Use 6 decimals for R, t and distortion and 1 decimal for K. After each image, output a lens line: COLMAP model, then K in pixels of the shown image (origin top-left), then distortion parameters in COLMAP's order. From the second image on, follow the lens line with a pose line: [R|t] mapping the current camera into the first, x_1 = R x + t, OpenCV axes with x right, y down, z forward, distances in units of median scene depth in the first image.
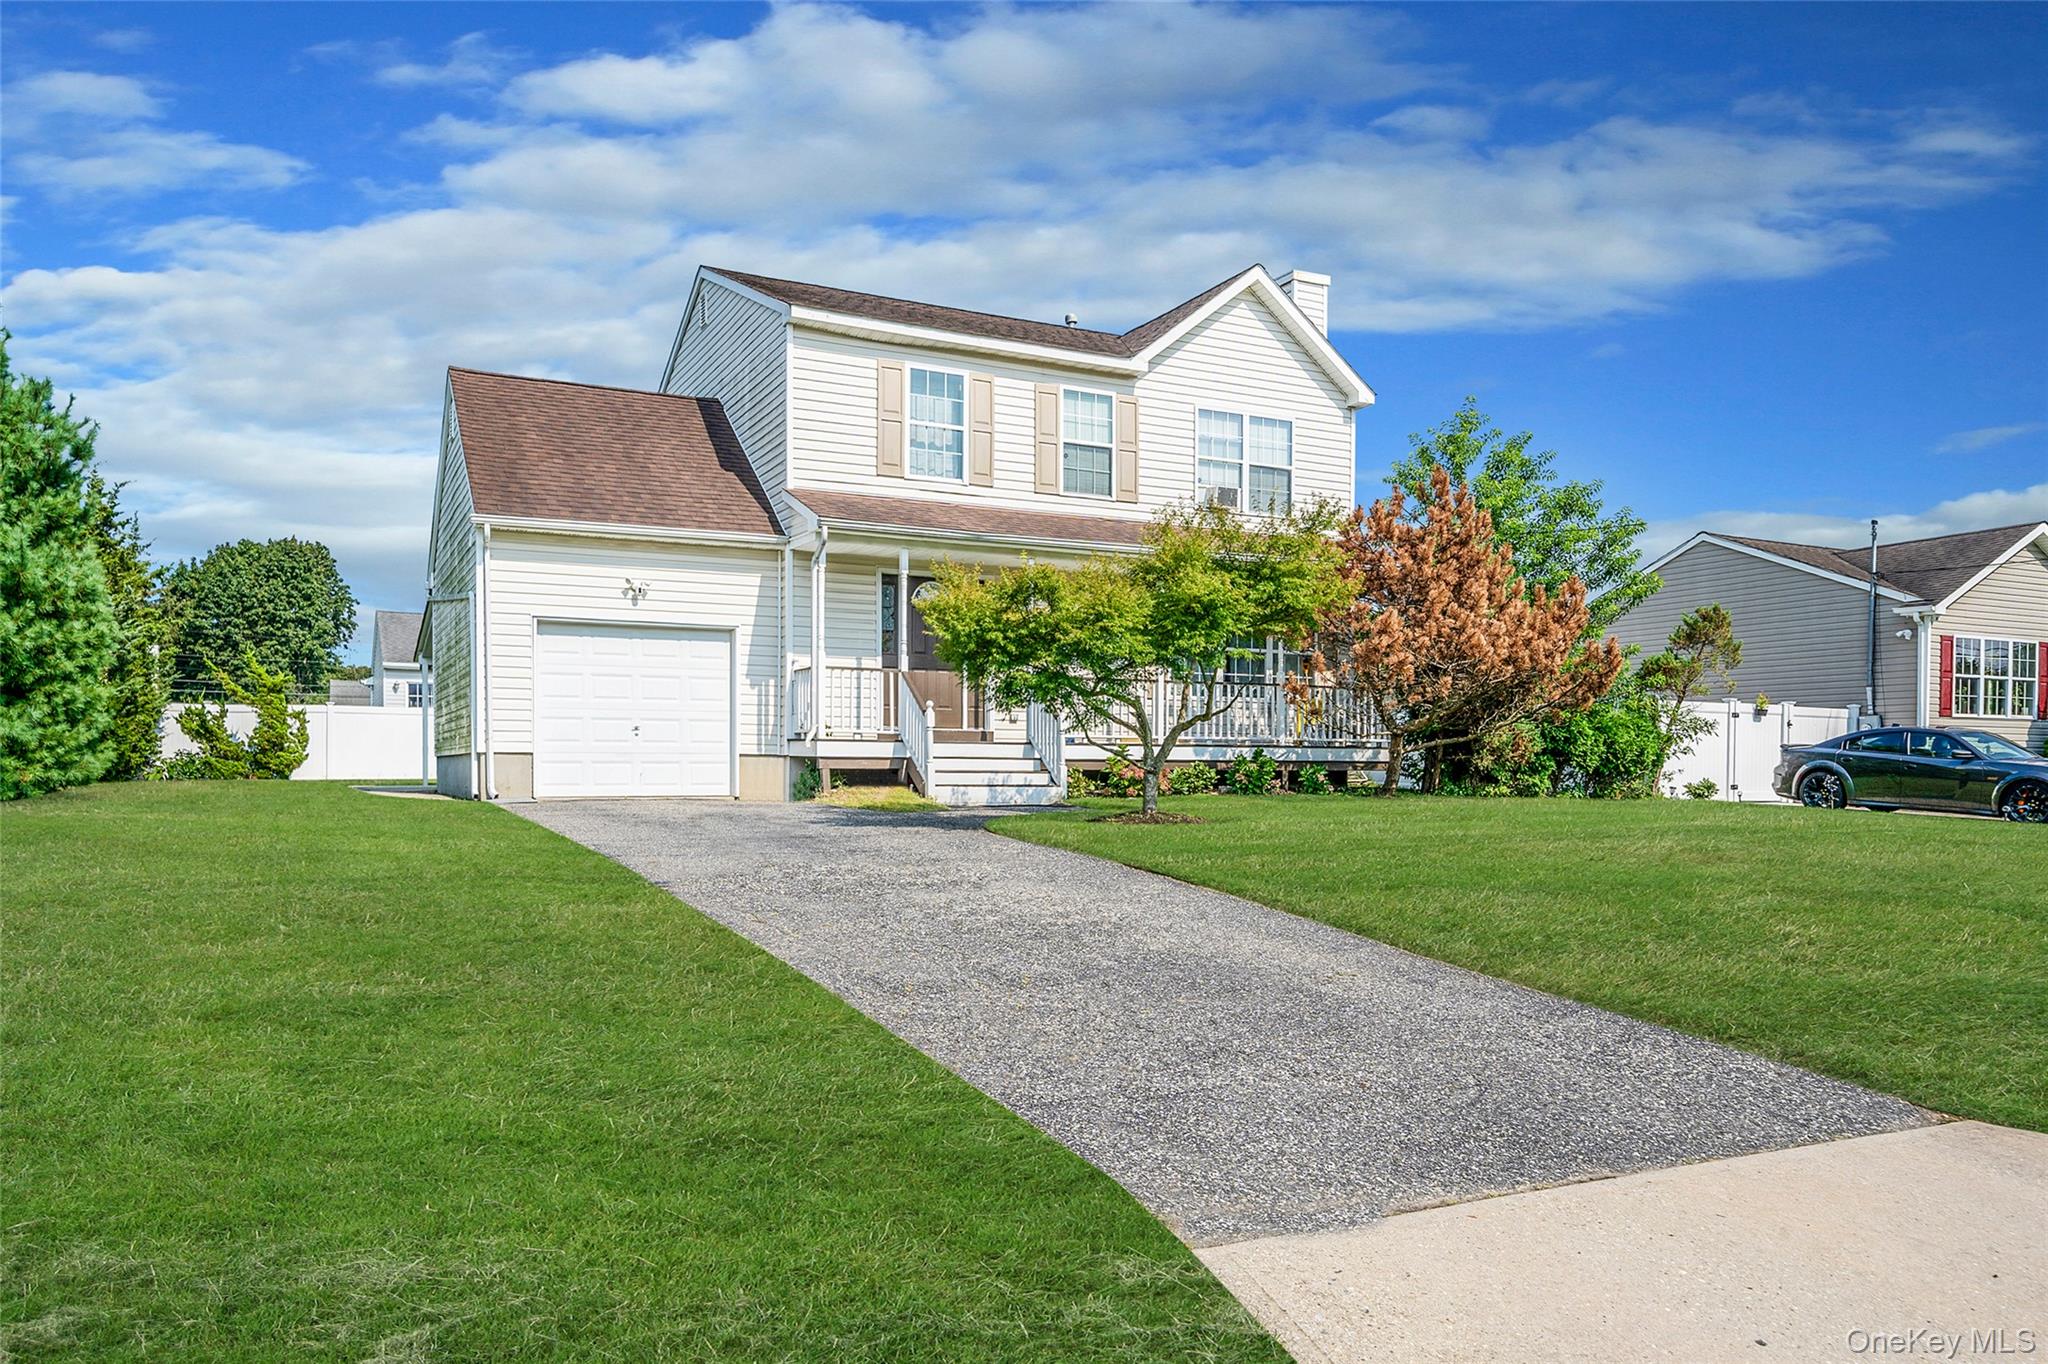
lens RADIAL K [[1401.3, 0, 1024.0], [0, 1401.3, 682.0], [0, 0, 1]] dist [0.000417, -0.000010]
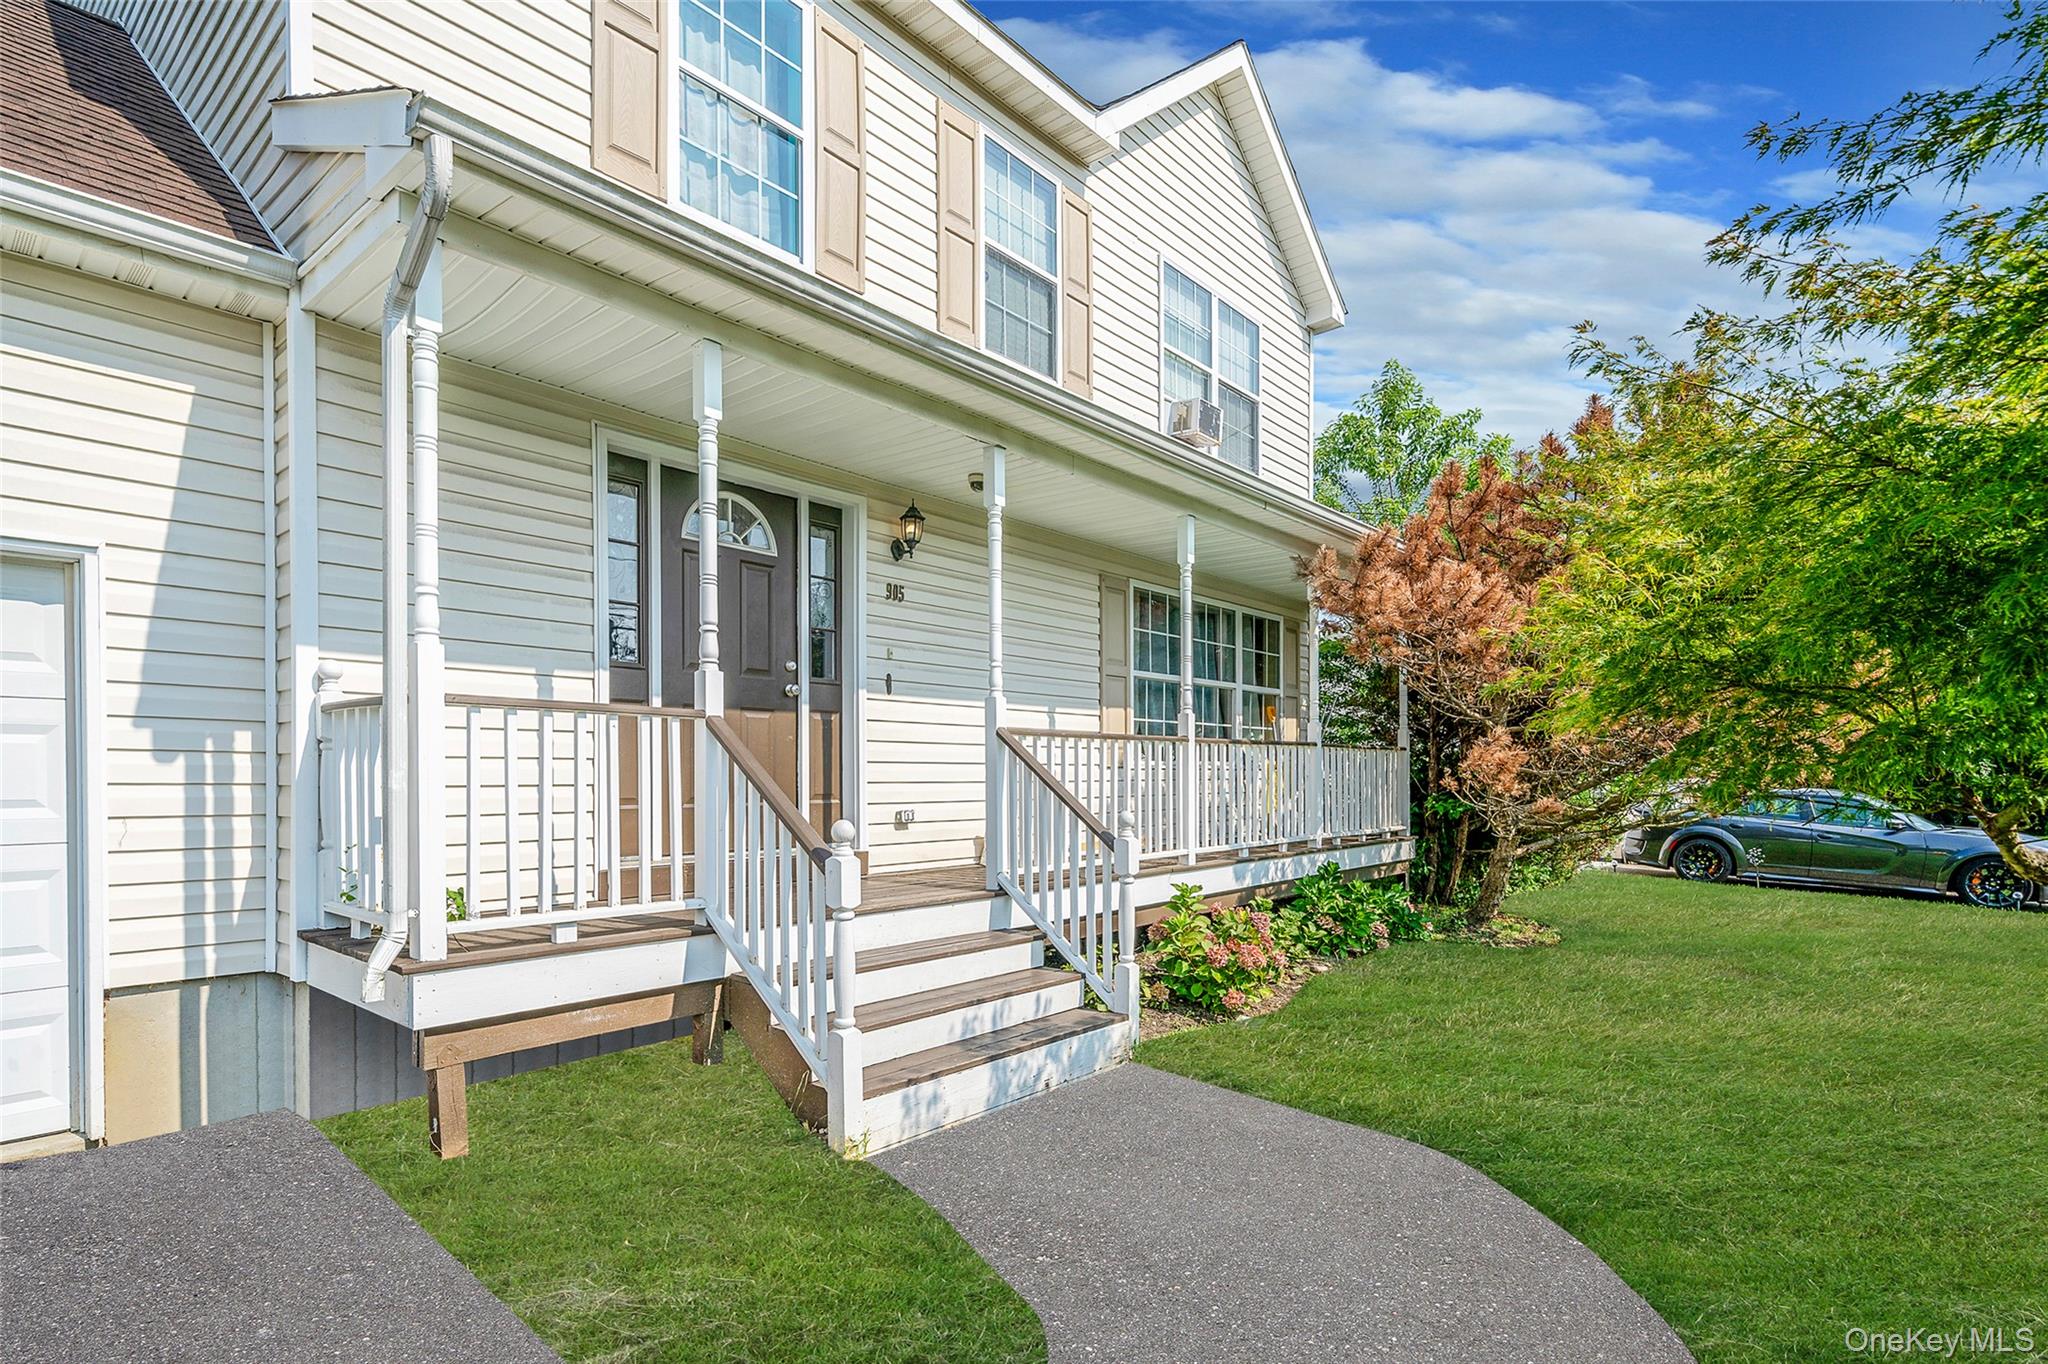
lens RADIAL K [[1018.6, 0, 1021.7], [0, 1018.6, 768.1], [0, 0, 1]] dist [0.000770, 0.000302]
pose [[0.922659, -0.000870, 0.385615, -0.107814], [-0.023381, 0.998031, 0.058194, -0.011159], [-0.384906, -0.062709, 0.920823, 0.727656]]
